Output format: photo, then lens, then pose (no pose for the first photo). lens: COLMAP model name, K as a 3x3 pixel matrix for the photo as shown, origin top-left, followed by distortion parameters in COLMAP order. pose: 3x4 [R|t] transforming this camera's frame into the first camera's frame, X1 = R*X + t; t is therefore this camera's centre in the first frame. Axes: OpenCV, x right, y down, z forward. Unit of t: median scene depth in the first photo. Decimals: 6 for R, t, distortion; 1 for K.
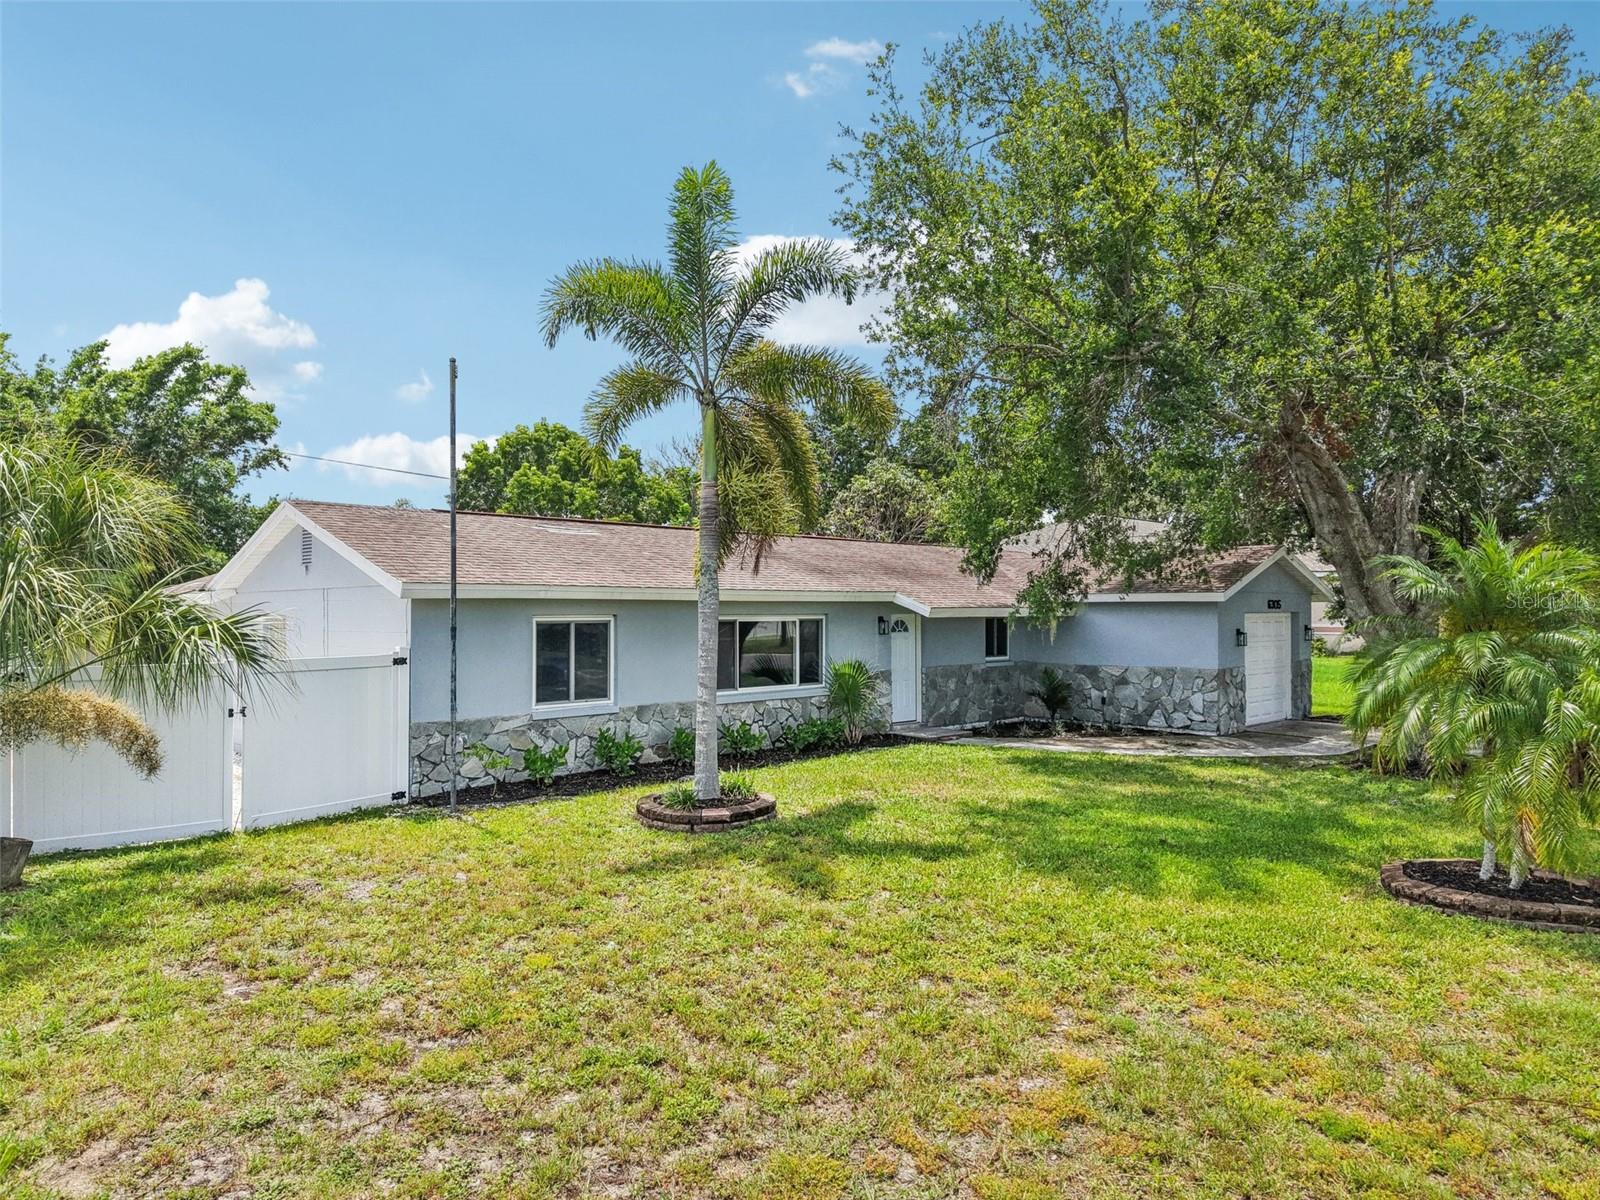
lens RADIAL K [[1097.6, 0, 800.0], [0, 1097.6, 600.0], [0, 0, 1]] dist [0.006660, -0.004090]
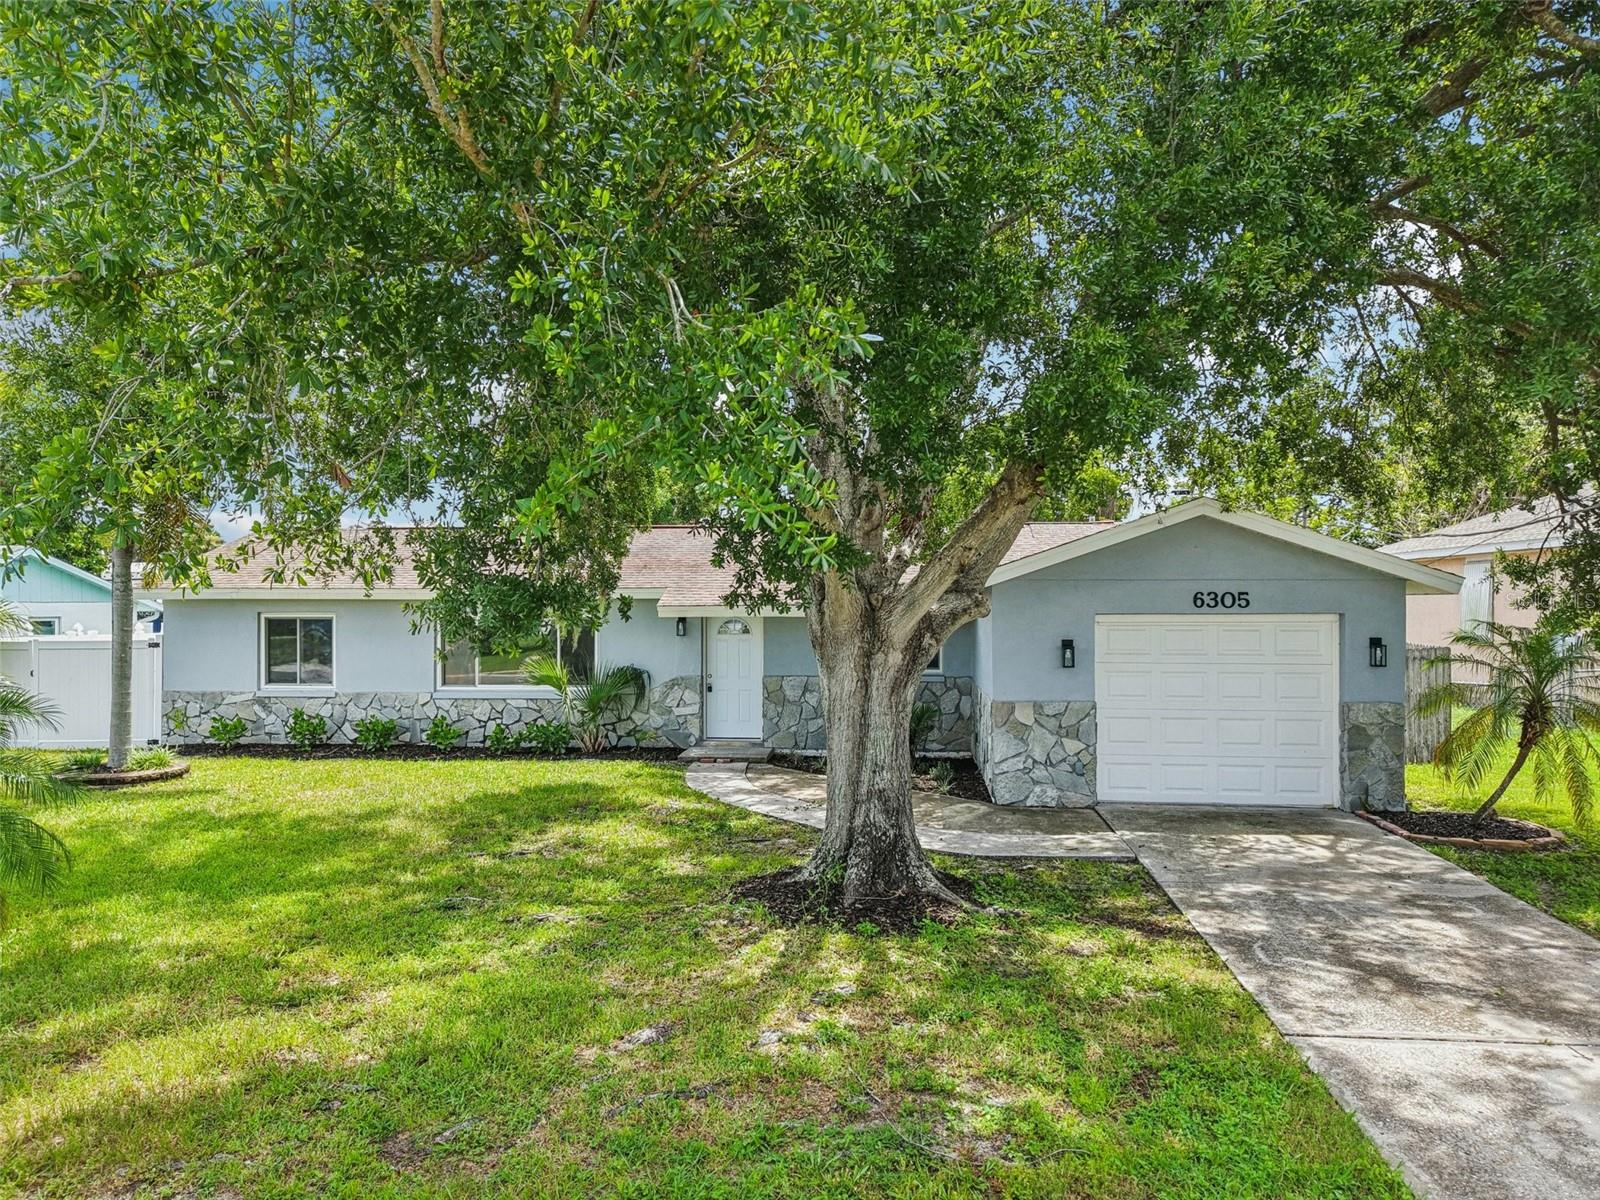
lens RADIAL K [[1097.6, 0, 800.0], [0, 1097.6, 600.0], [0, 0, 1]] dist [0.006660, -0.004090]
pose [[0.602551, -0.000496, -0.798080, 1.096866], [0.008279, 0.999950, 0.005629, -0.001516], [0.798038, -0.009999, 0.602525, 0.733582]]
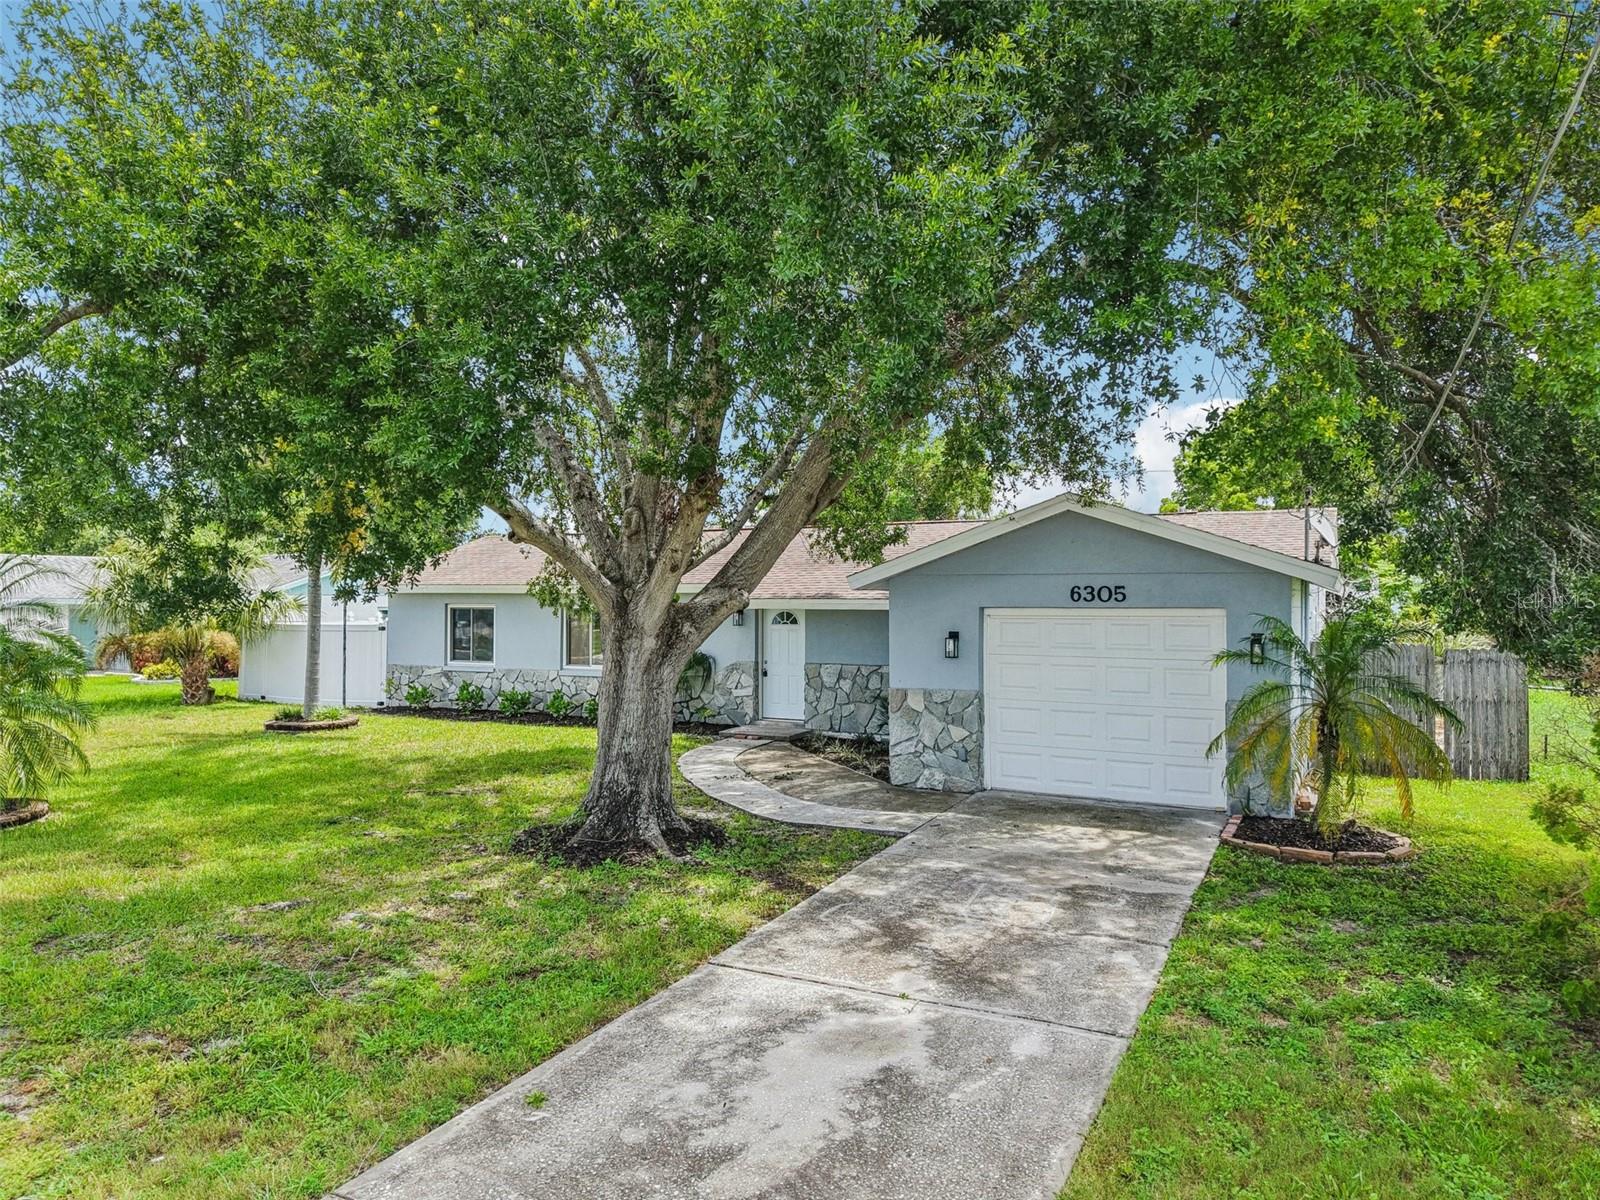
lens RADIAL K [[1097.6, 0, 800.0], [0, 1097.6, 600.0], [0, 0, 1]] dist [0.006660, -0.004090]
pose [[0.268087, 0.005433, -0.963379, 1.372513], [0.009735, 0.999918, 0.008348, 0.001314], [0.963346, -0.011617, 0.268012, 1.056062]]
